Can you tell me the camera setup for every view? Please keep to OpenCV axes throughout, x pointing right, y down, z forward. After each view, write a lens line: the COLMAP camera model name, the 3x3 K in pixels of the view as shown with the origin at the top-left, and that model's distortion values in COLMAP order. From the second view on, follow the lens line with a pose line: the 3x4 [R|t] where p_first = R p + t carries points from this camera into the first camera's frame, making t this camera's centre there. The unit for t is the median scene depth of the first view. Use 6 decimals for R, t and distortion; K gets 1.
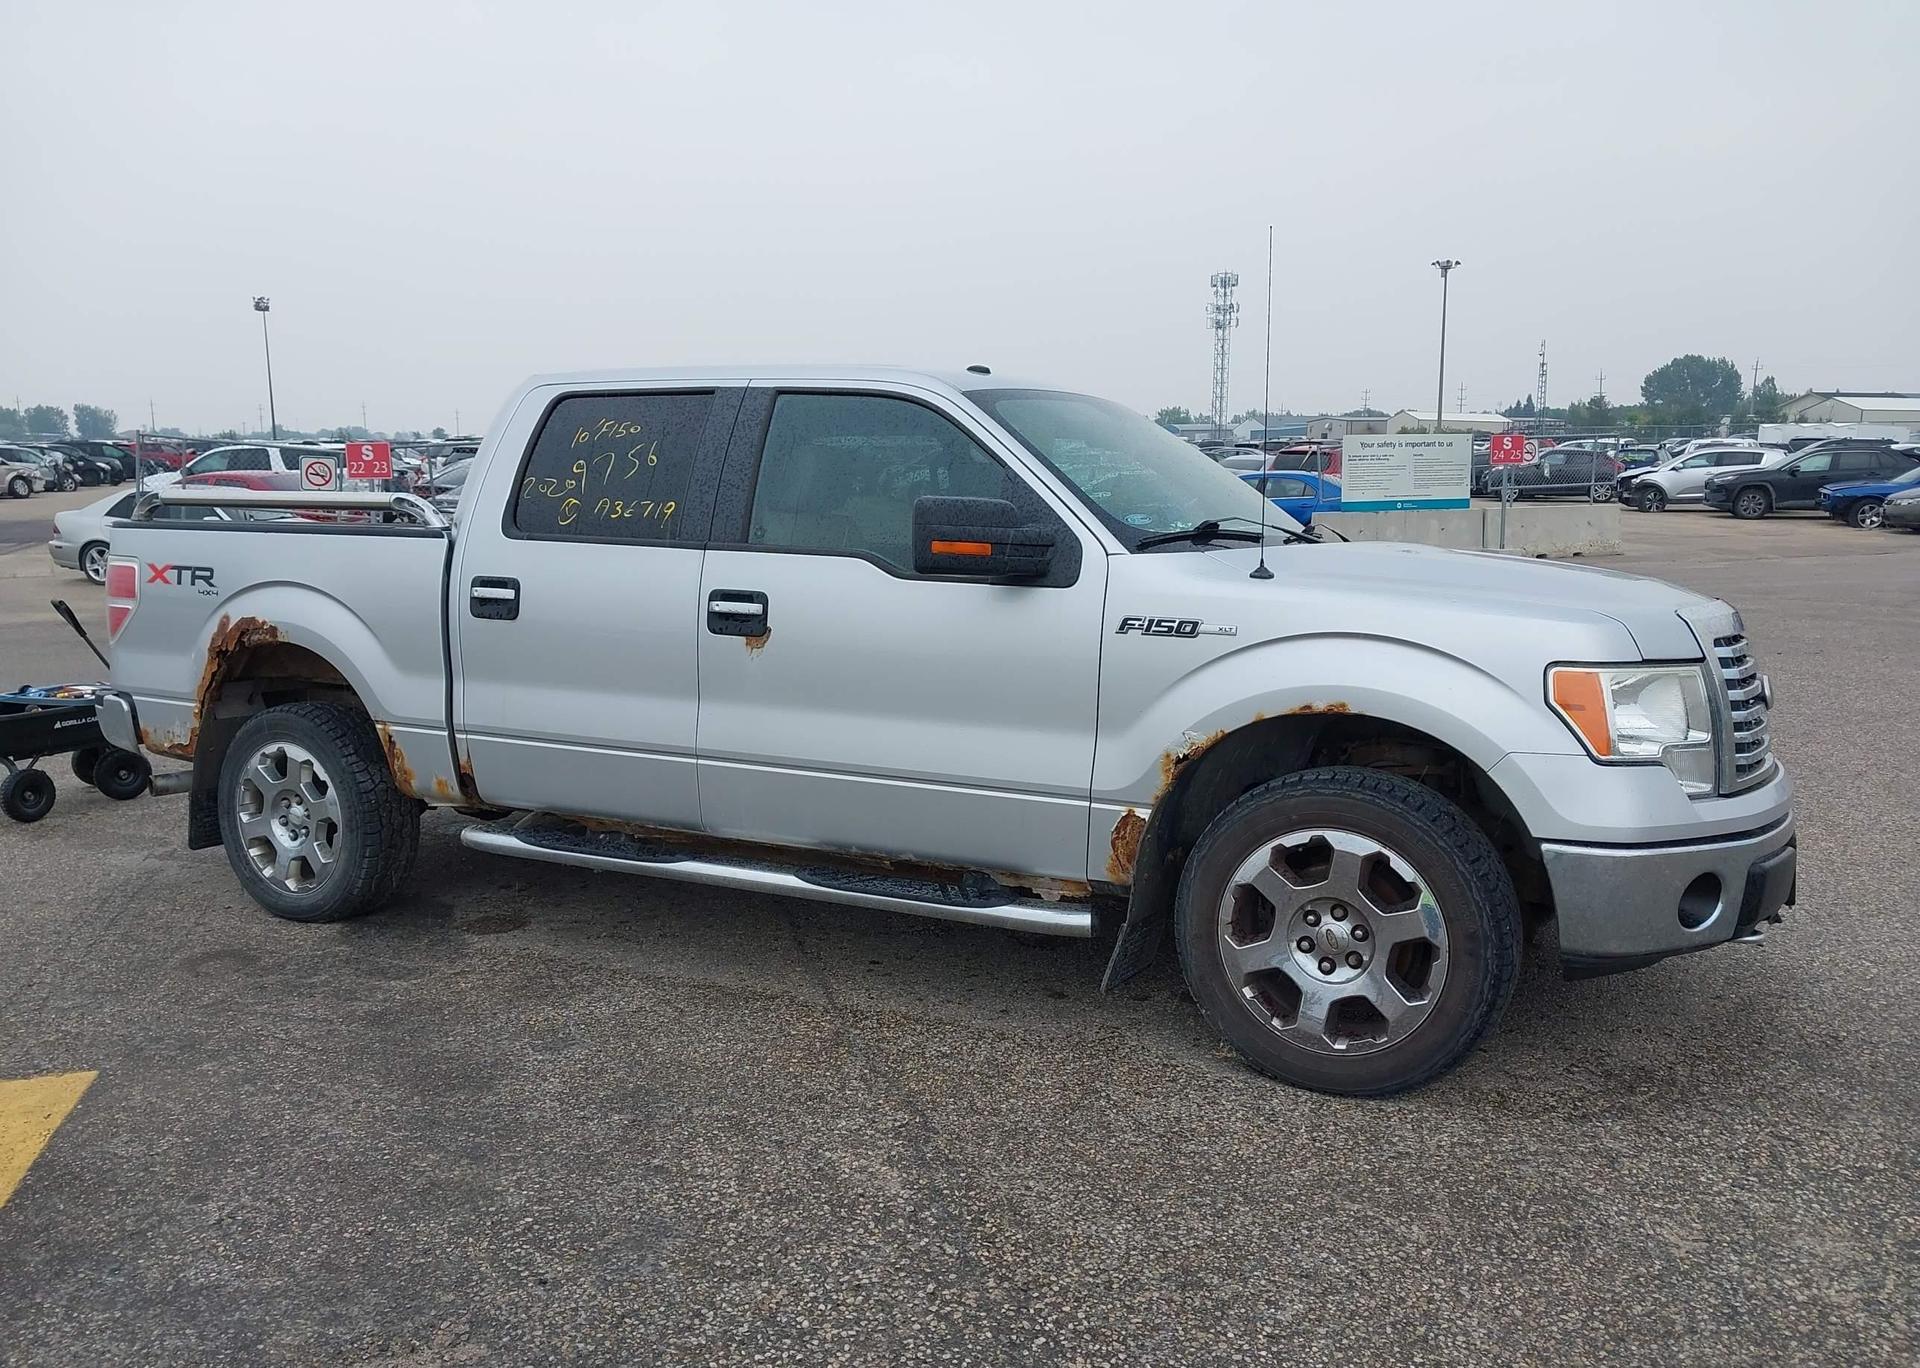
lens RADIAL K [[1513.4, 0, 950.7], [0, 1513.4, 700.0], [0, 0, 1]] dist [0.053792, -0.082883]
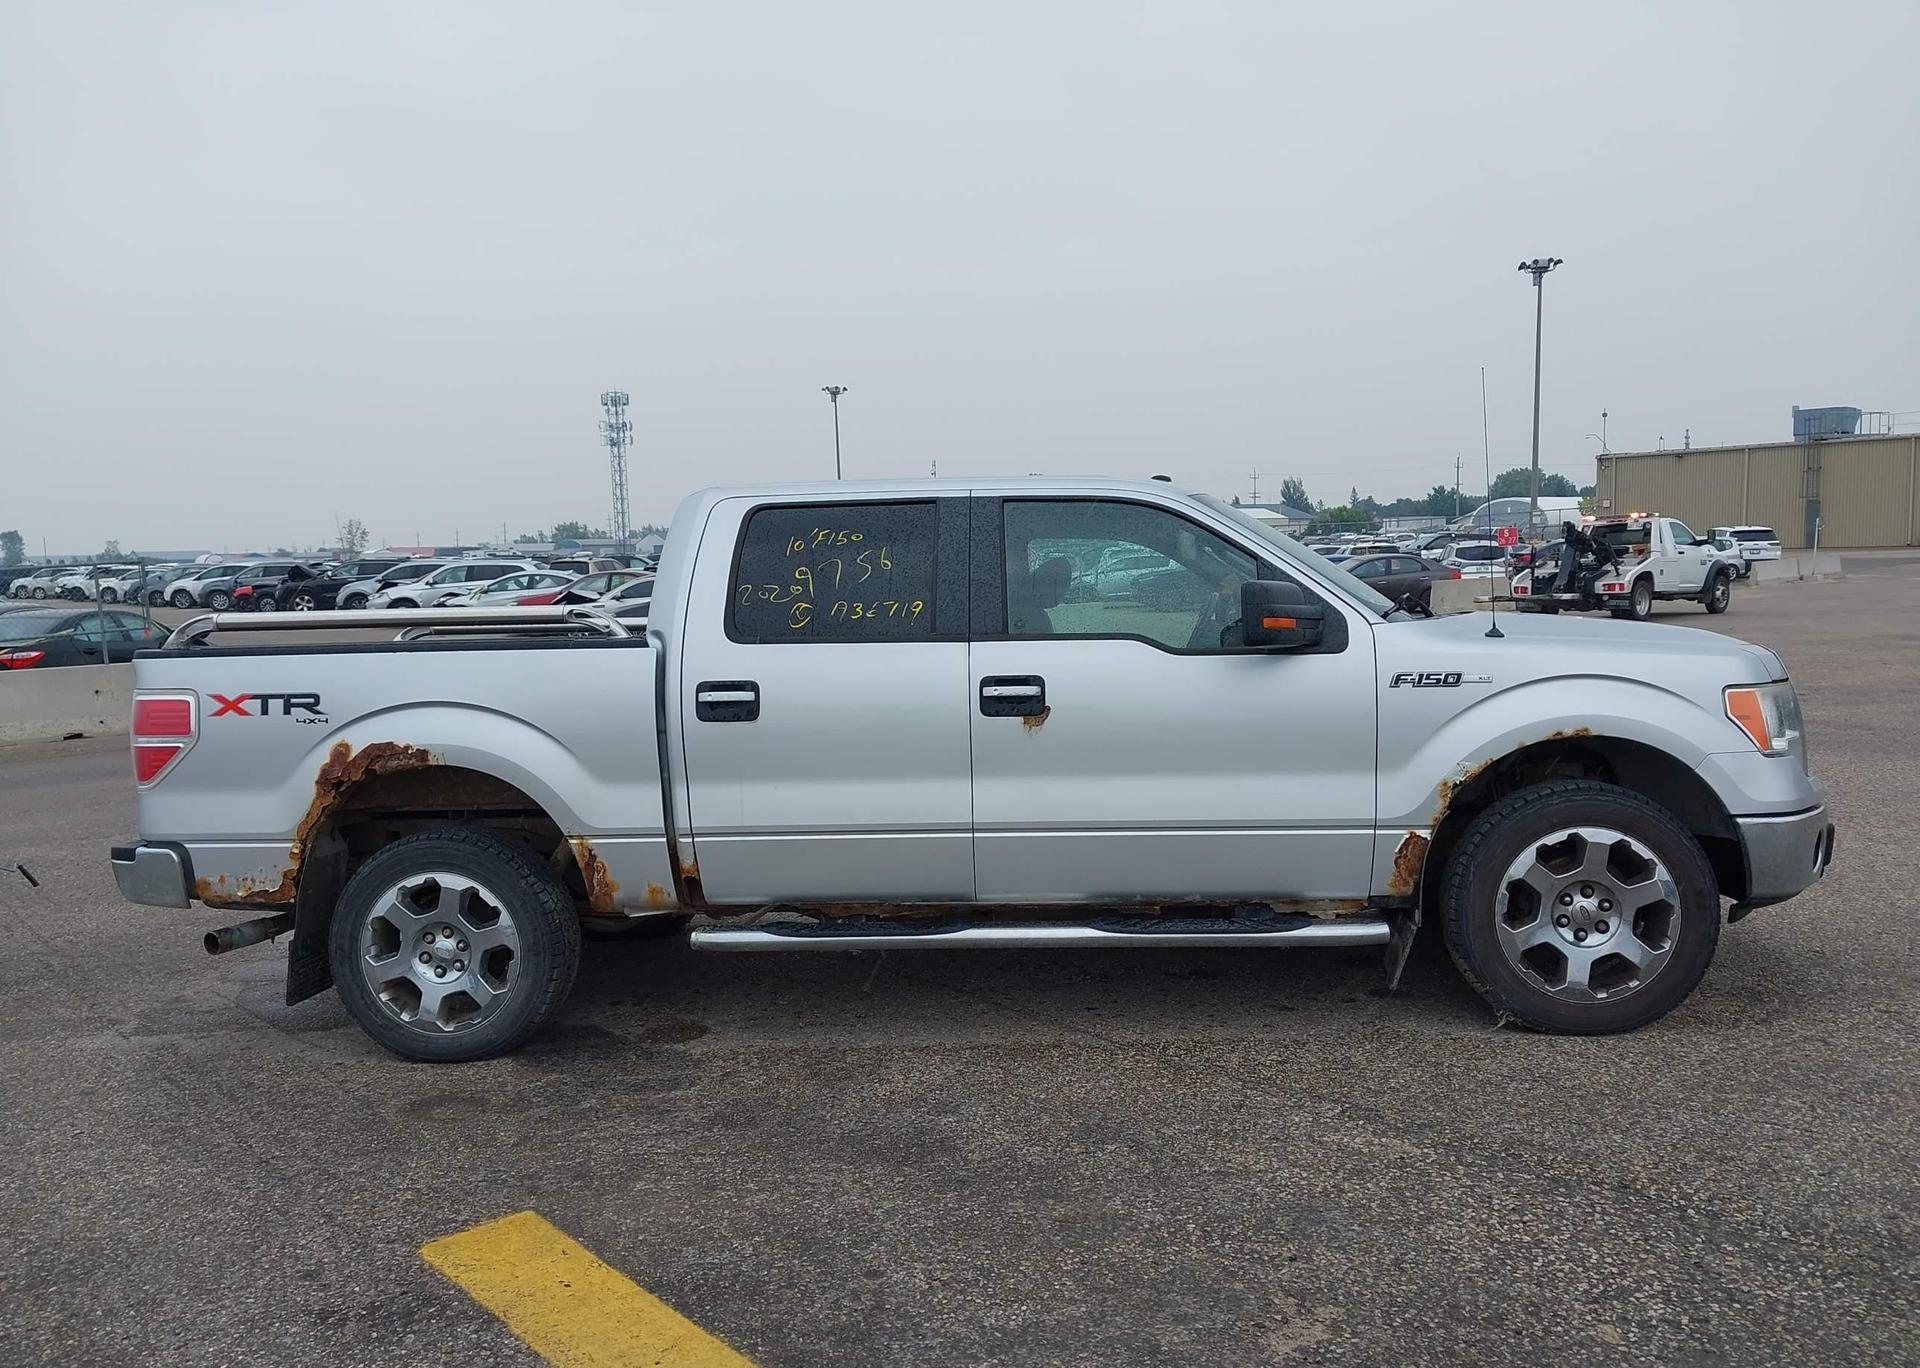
lens RADIAL K [[1513.4, 0, 946.6], [0, 1513.4, 688.4], [0, 0, 1]] dist [0.053792, -0.082883]
pose [[0.920943, -0.055900, 0.385667, -0.610778], [0.087113, 0.994145, -0.063923, 0.003265], [-0.379836, 0.092466, 0.920421, 0.000709]]
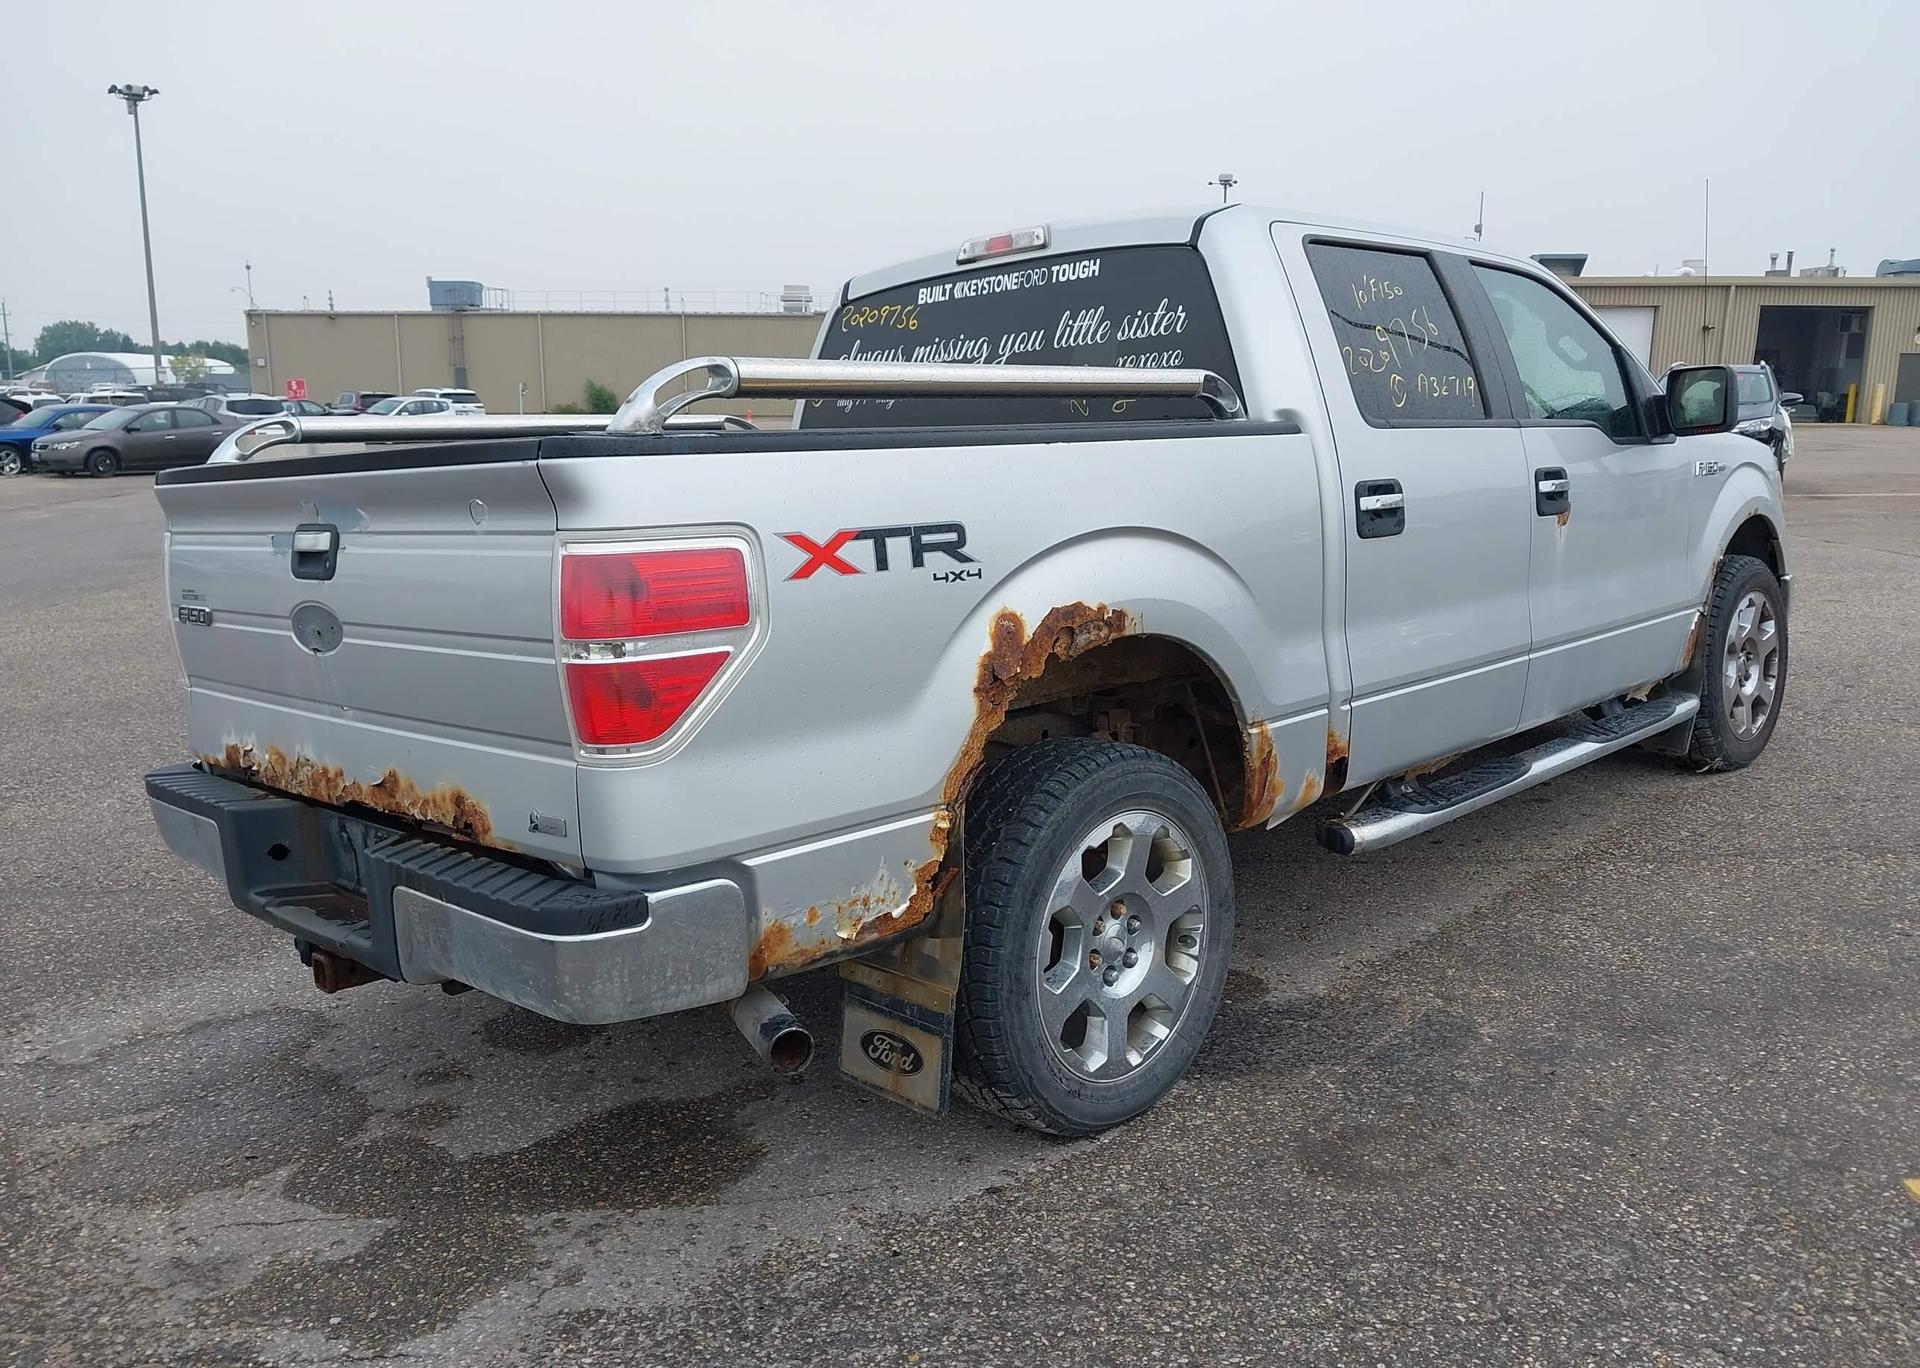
lens RADIAL K [[1513.4, 0, 947.7], [0, 1513.4, 712.9], [0, 0, 1]] dist [0.053792, -0.082883]
pose [[0.280615, -0.189997, 0.940828, -1.183843], [0.156081, 0.976198, 0.150587, -0.125672], [-0.947045, 0.104588, 0.303590, 1.079848]]
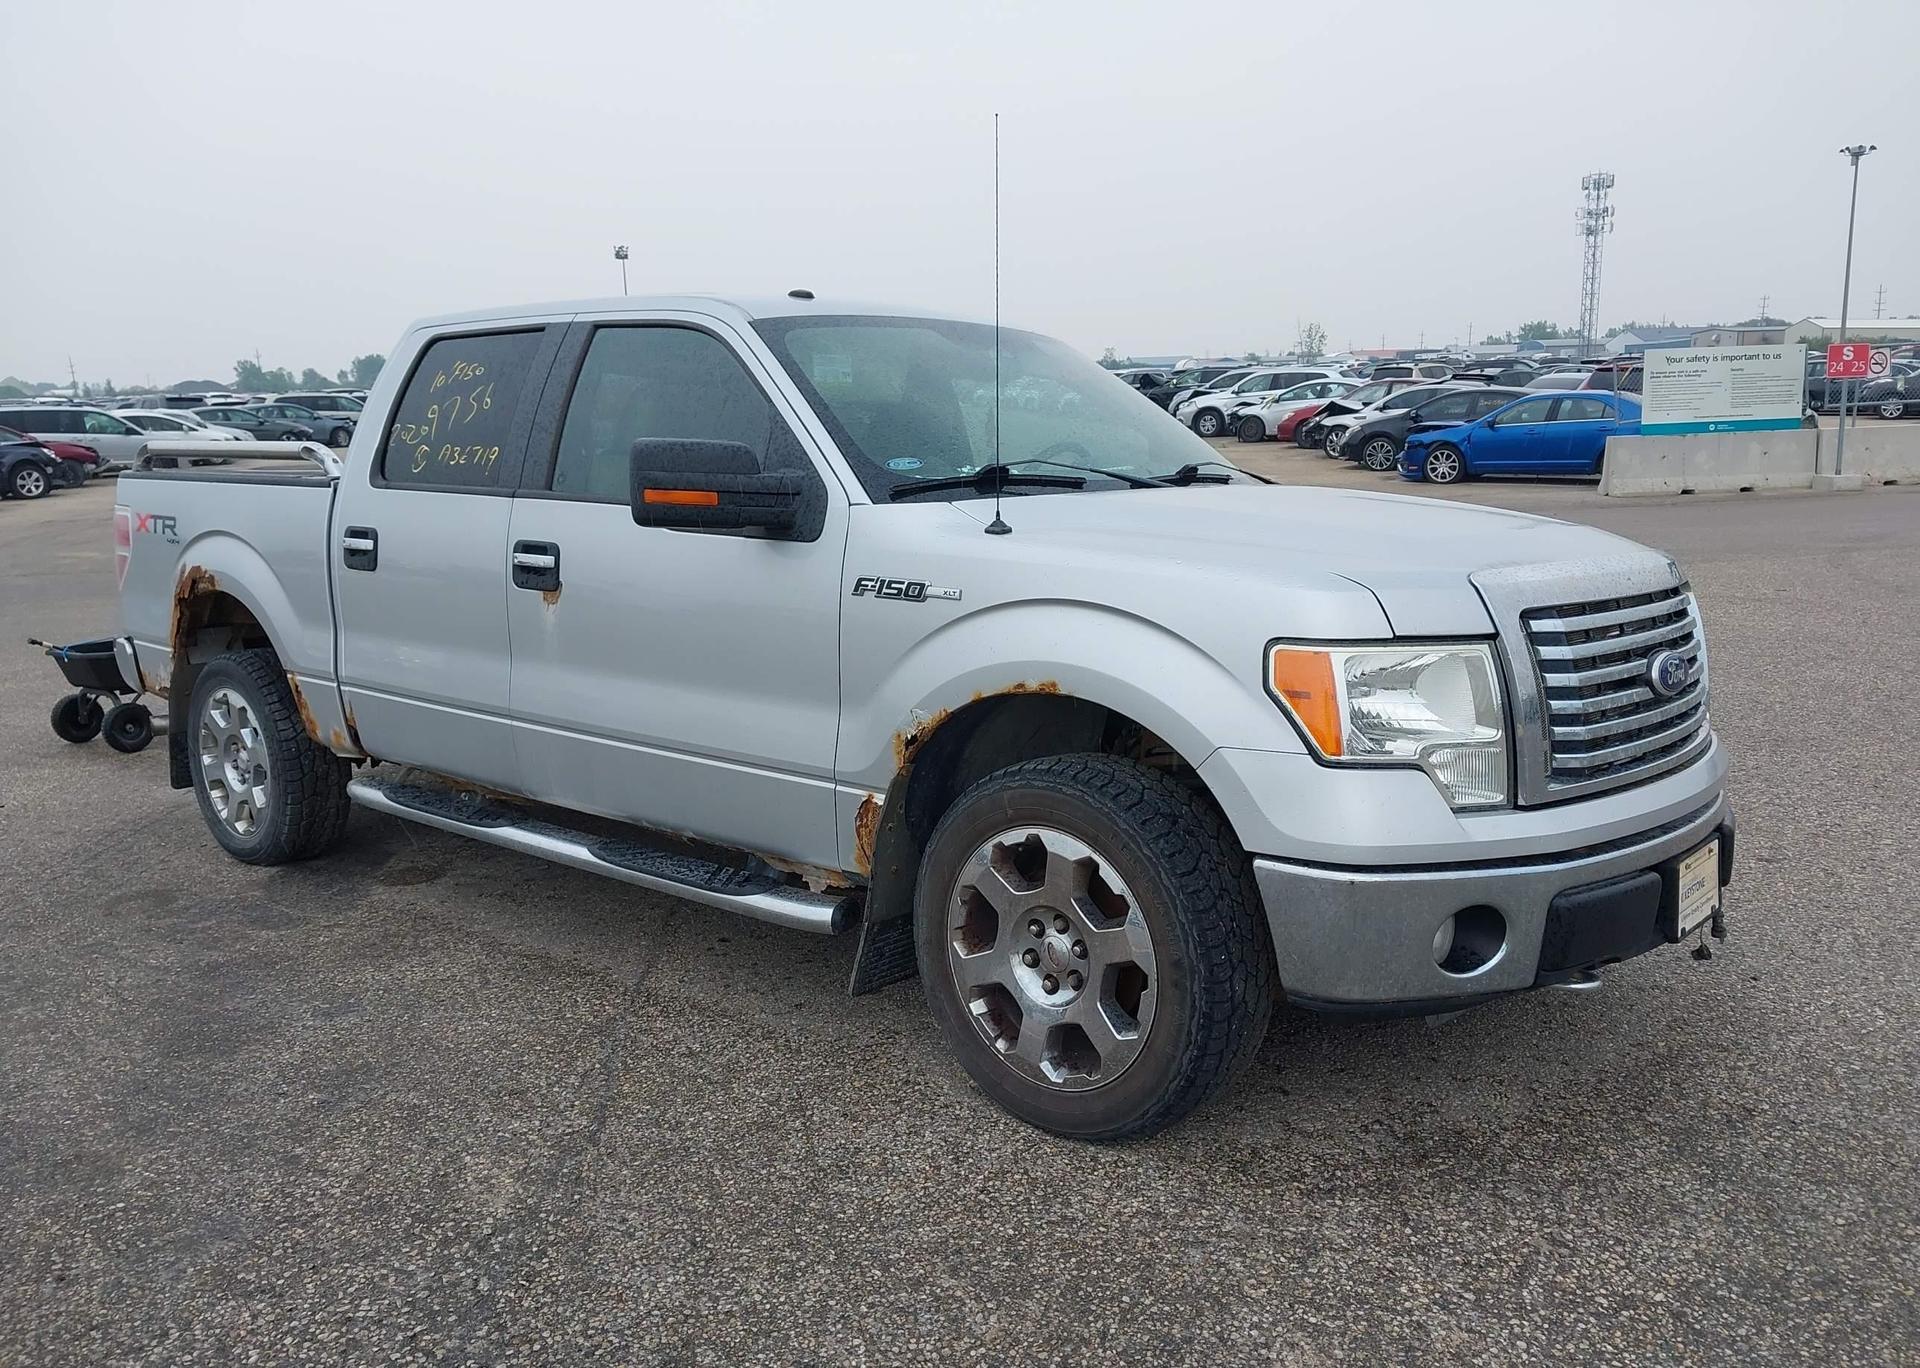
lens RADIAL K [[1513.4, 0, 949.7], [0, 1513.4, 714.1], [0, 0, 1]] dist [0.053792, -0.082883]
pose [[0.975524, 0.023771, -0.218604, 0.314534], [-0.012069, 0.998429, 0.054710, -0.020814], [0.219561, -0.050732, 0.974279, 0.134148]]
